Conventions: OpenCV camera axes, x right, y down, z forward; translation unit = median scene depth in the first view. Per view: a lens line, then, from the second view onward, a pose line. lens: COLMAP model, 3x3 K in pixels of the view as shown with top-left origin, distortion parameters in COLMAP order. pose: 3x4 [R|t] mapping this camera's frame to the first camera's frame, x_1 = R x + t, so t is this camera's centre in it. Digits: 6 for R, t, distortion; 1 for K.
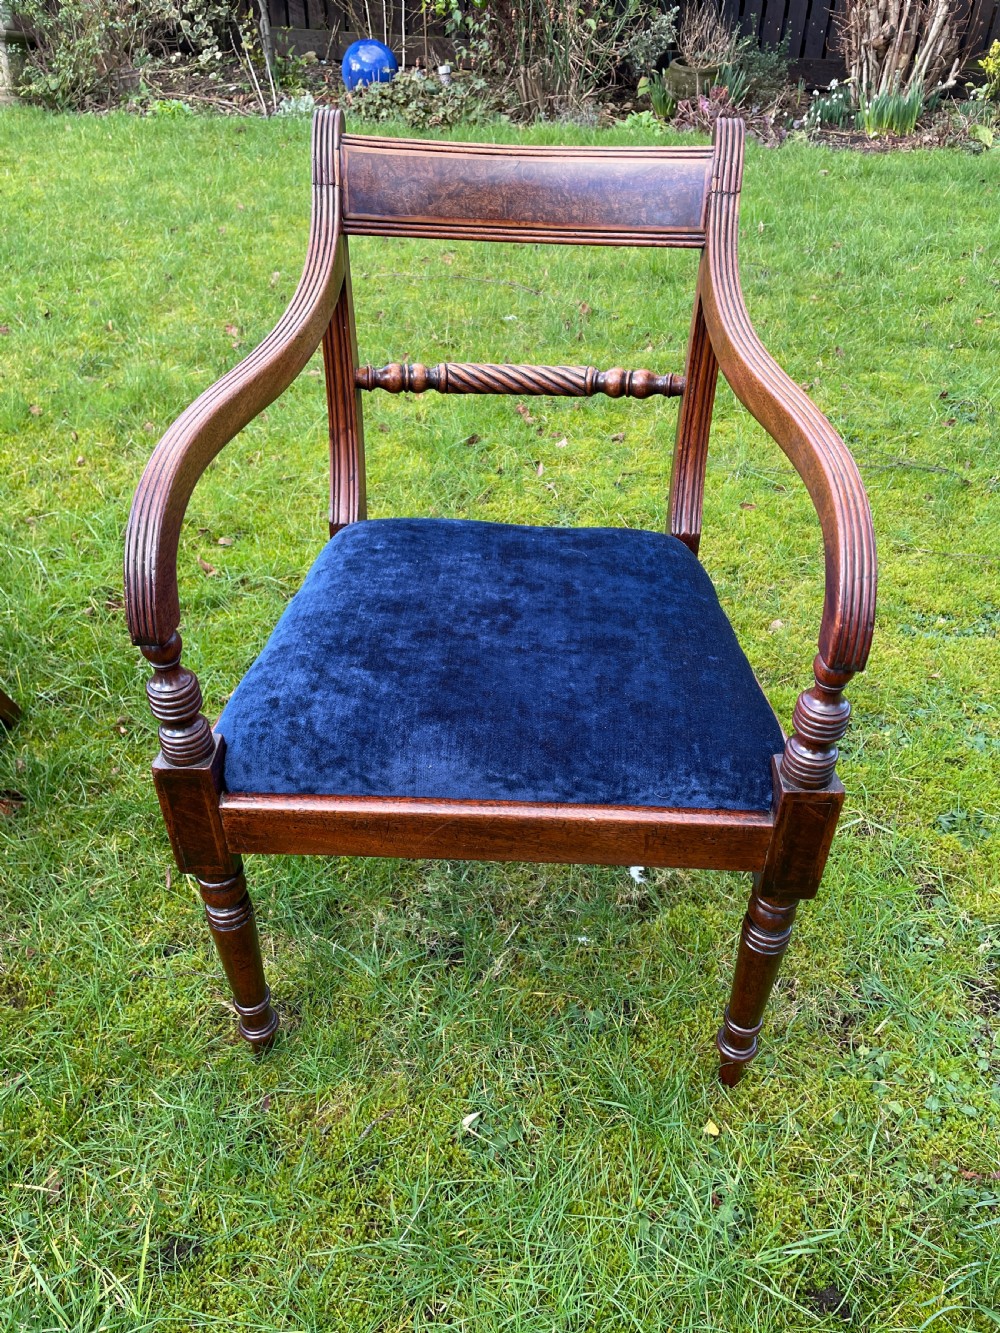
lens RADIAL K [[1007.2, 0, 505.1], [0, 1007.2, 660.8], [0, 0, 1]] dist [0.097032, -0.119878]
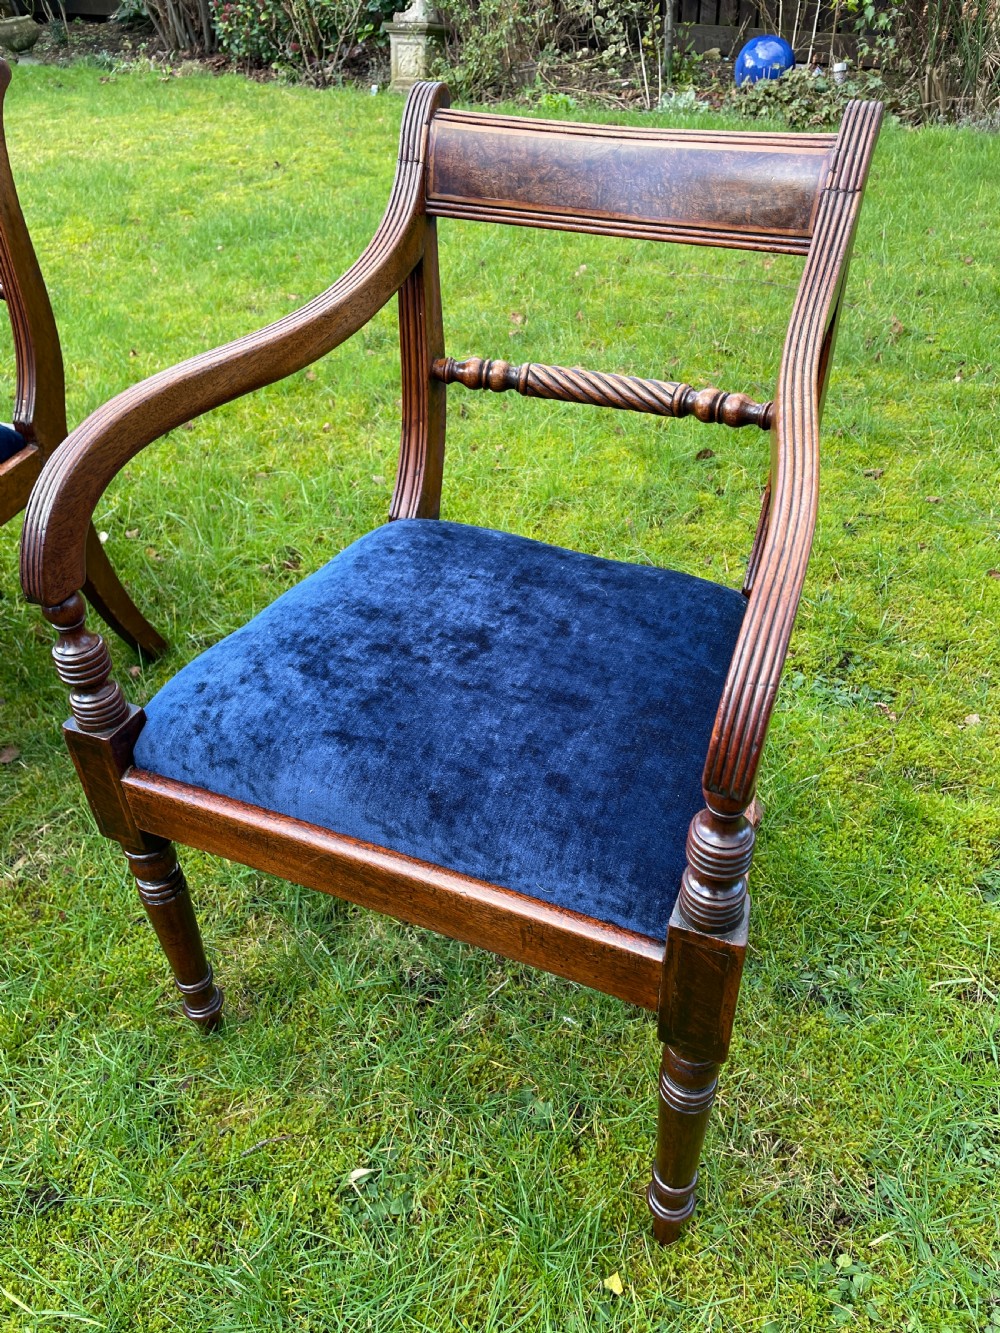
lens RADIAL K [[1009.2, 0, 501.1], [0, 1009.2, 656.8], [0, 0, 1]] dist [0.095771, -0.123148]
pose [[0.928748, 0.194516, -0.315581, 0.261121], [-0.195786, 0.980247, 0.028004, -0.054388], [0.314794, 0.035778, 0.948485, 0.132381]]
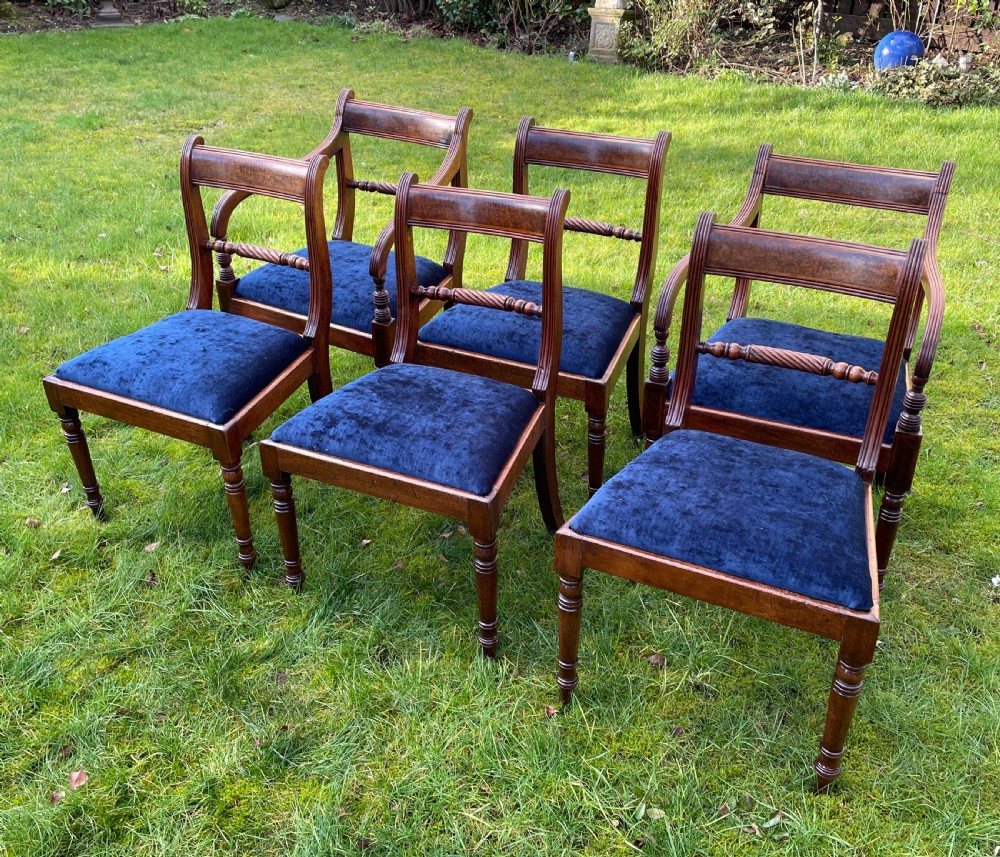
lens RADIAL K [[992.1, 0, 500.0], [0, 992.1, 428.5], [0, 0, 1]] dist [0.090411, -0.116816]
pose [[0.915810, 0.183487, -0.357246, 0.189037], [-0.227104, 0.970254, -0.083849, 0.388109], [0.331235, 0.157922, 0.930239, -1.120378]]
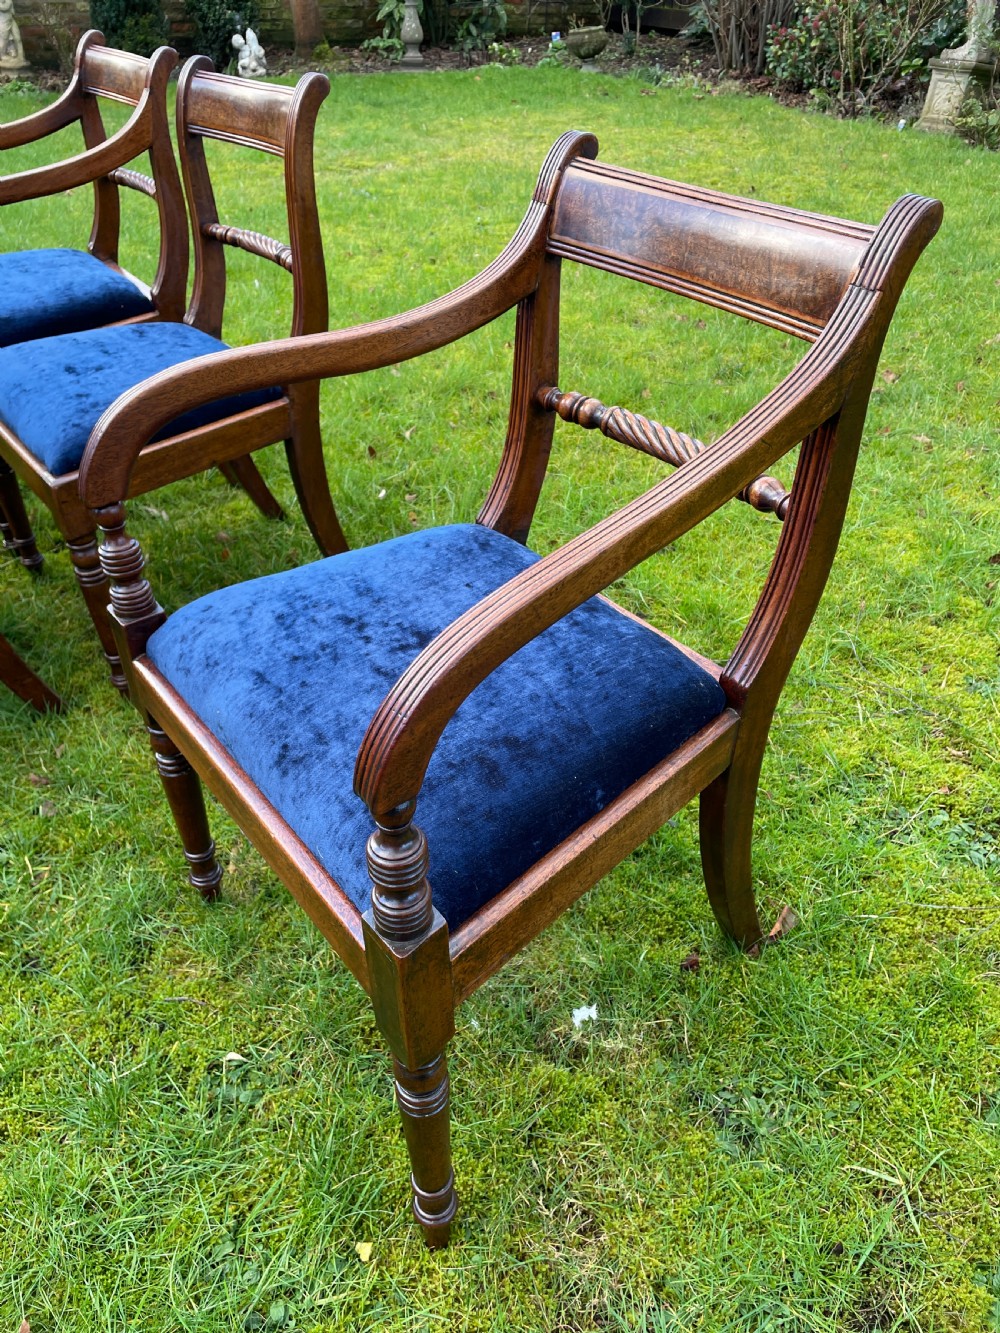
lens RADIAL K [[1015.2, 0, 500.0], [0, 1015.2, 666.5], [0, 0, 1]] dist [0.087555, -0.110827]
pose [[0.632806, 0.437357, -0.638965, 0.589356], [-0.451990, 0.878665, 0.153793, -0.179661], [0.628699, 0.191485, 0.753705, 0.265252]]
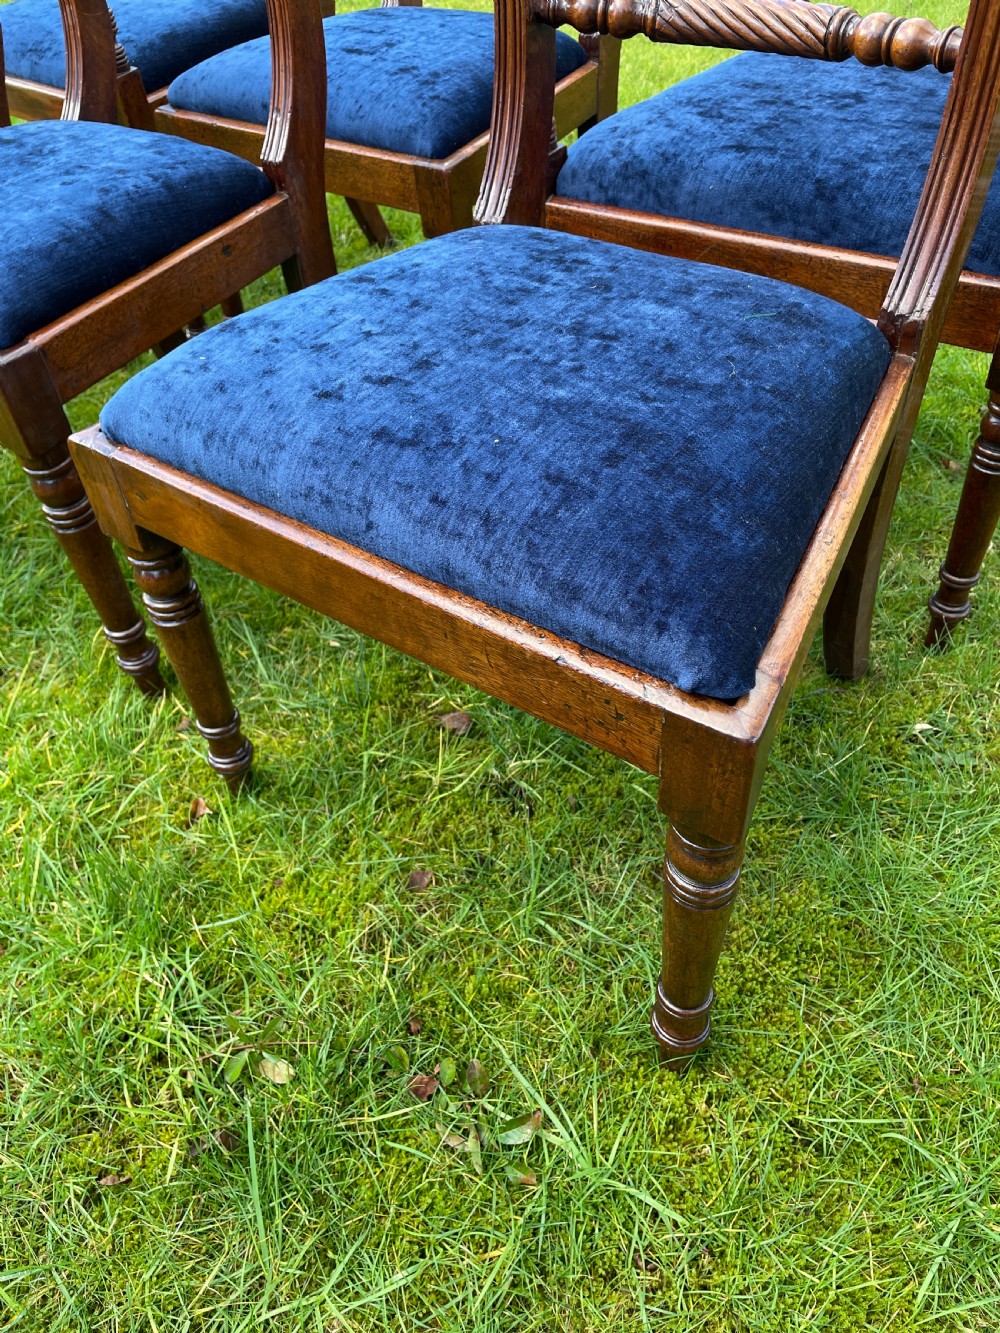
lens RADIAL K [[1007.2, 0, 505.1], [0, 1007.2, 660.8], [0, 0, 1]] dist [0.097032, -0.119878]
pose [[0.829054, 0.338010, -0.445442, 0.312609], [-0.275293, 0.940113, 0.201002, 0.322922], [0.486706, -0.044014, 0.872456, -0.095771]]
